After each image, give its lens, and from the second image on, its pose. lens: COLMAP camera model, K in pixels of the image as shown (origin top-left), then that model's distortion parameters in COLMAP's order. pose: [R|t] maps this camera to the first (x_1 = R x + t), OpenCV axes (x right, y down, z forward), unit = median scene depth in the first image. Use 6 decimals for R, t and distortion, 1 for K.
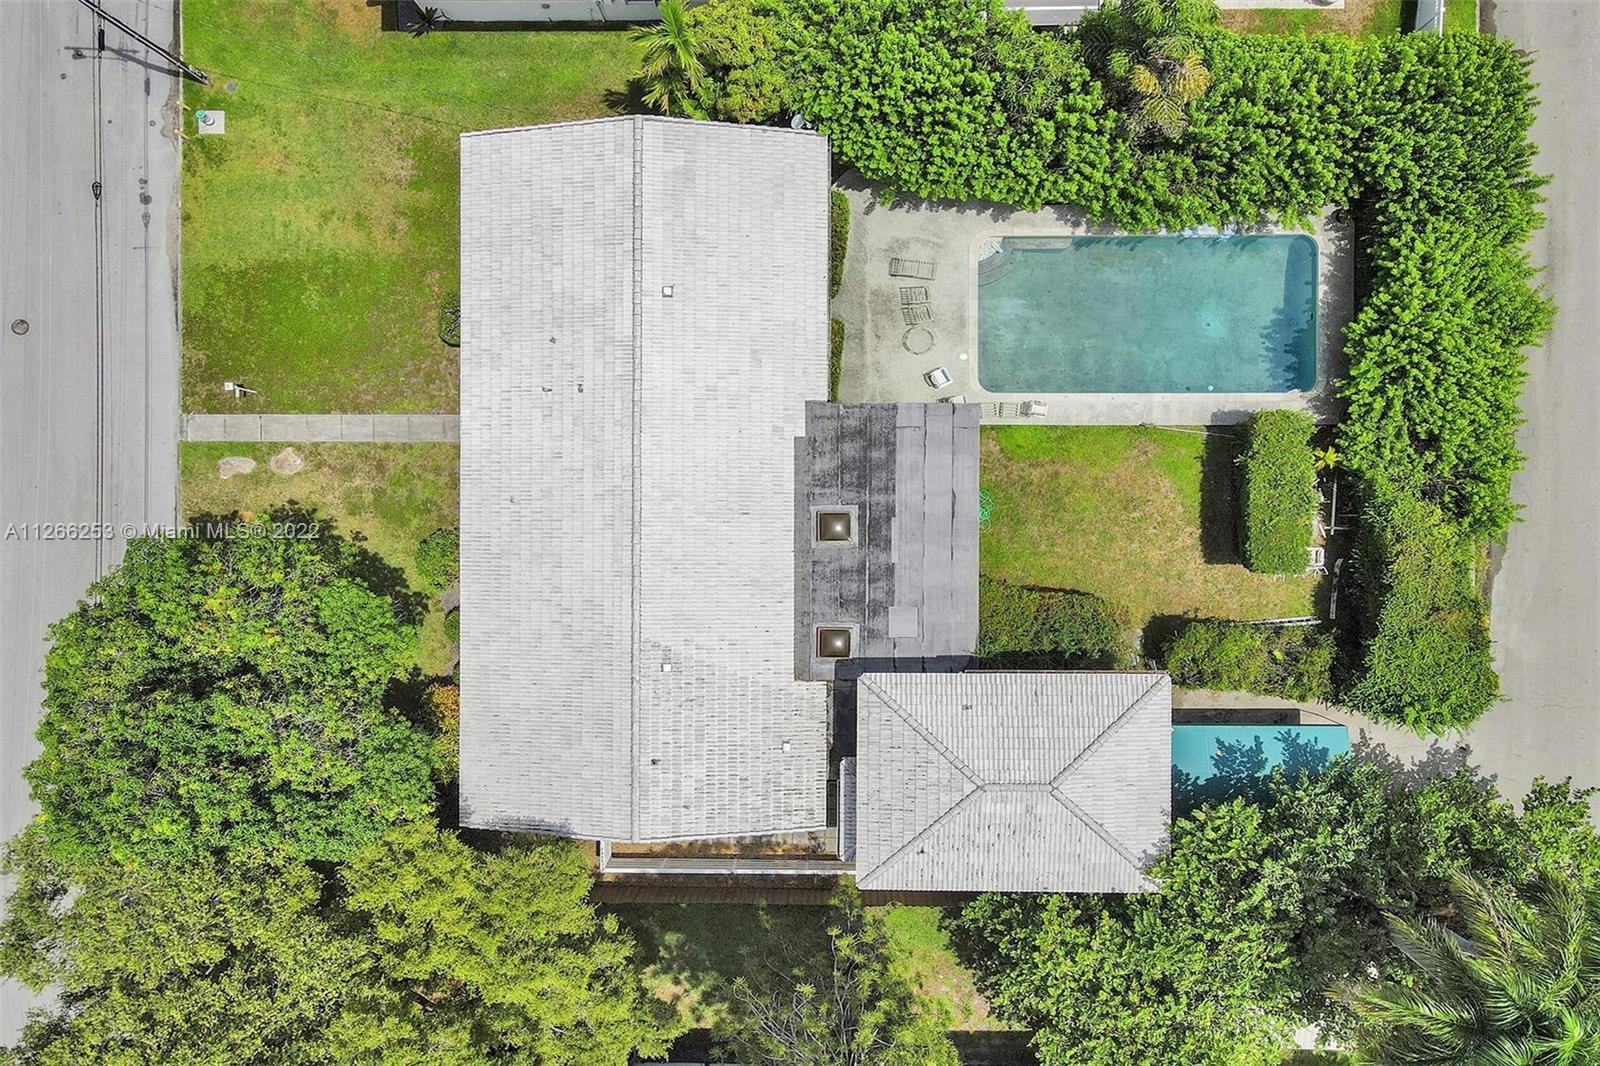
lens RADIAL K [[1133.9, 0, 790.9], [0, 1133.9, 528.5], [0, 0, 1]] dist [0.007696, 0.008287]
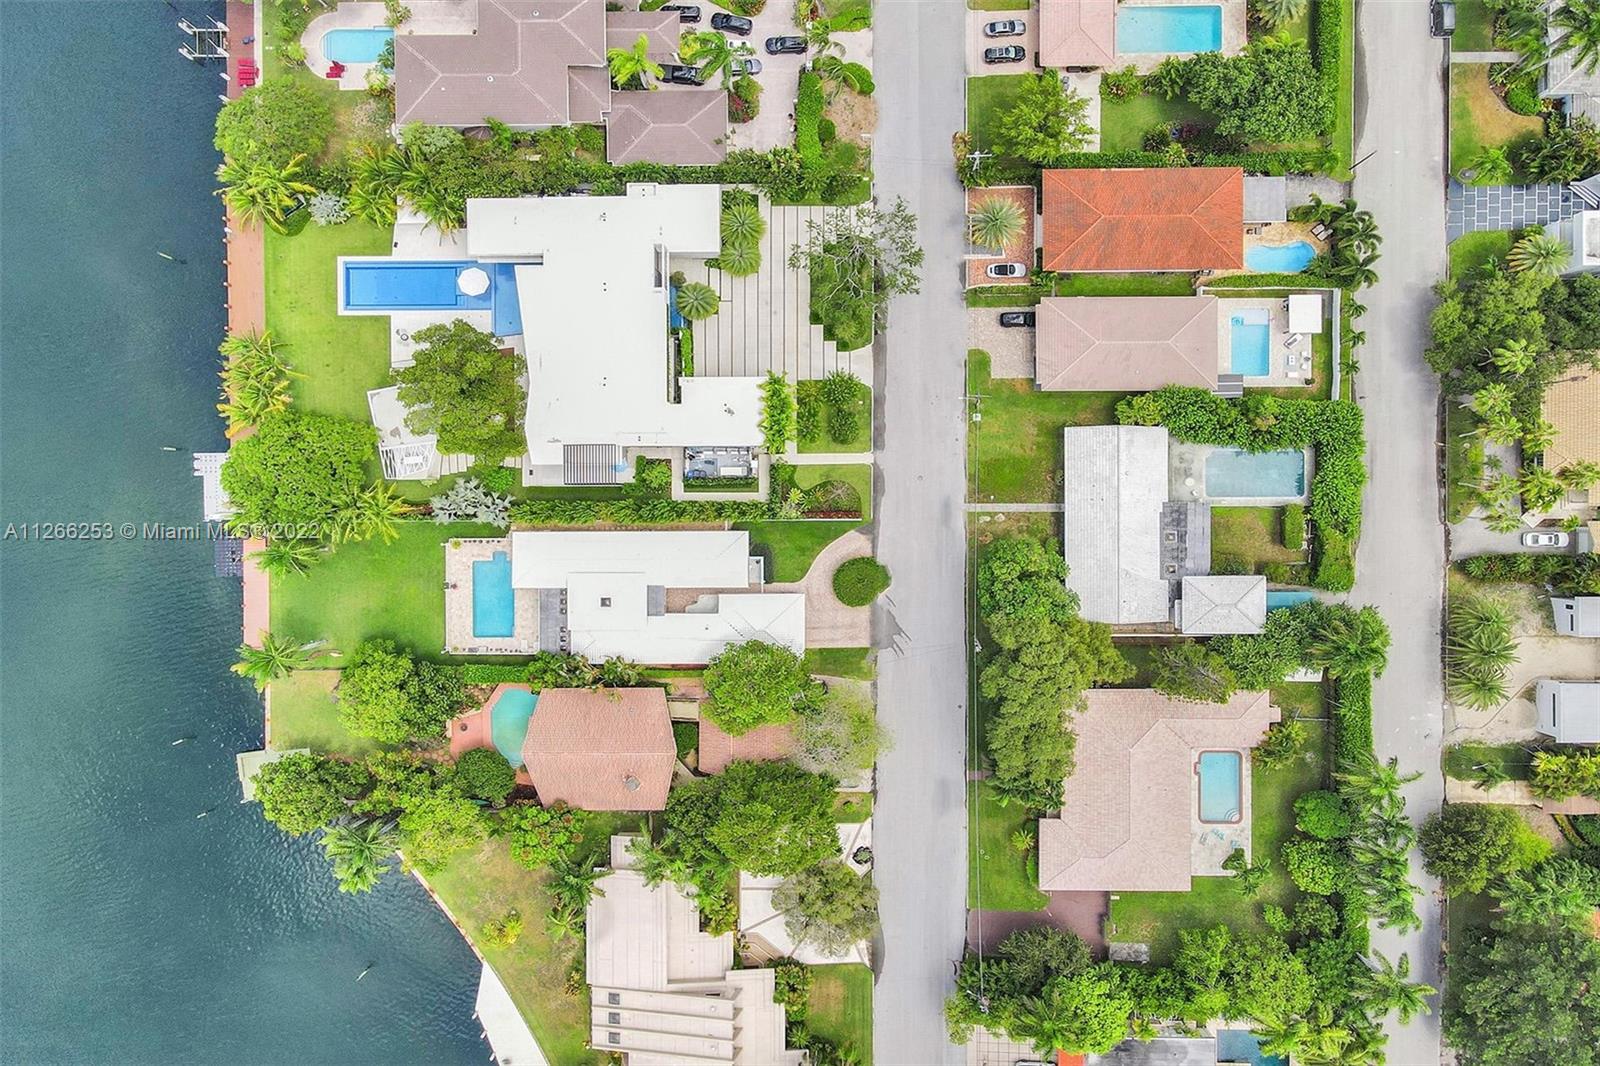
lens RADIAL K [[1133.9, 0, 800.6], [0, 1133.9, 529.5], [0, 0, 1]] dist [0.007696, 0.008287]
pose [[0.999963, -0.004196, 0.007557, -1.144347], [0.004170, 0.999985, 0.003457, -0.041411], [-0.007571, -0.003426, 0.999965, -2.549334]]
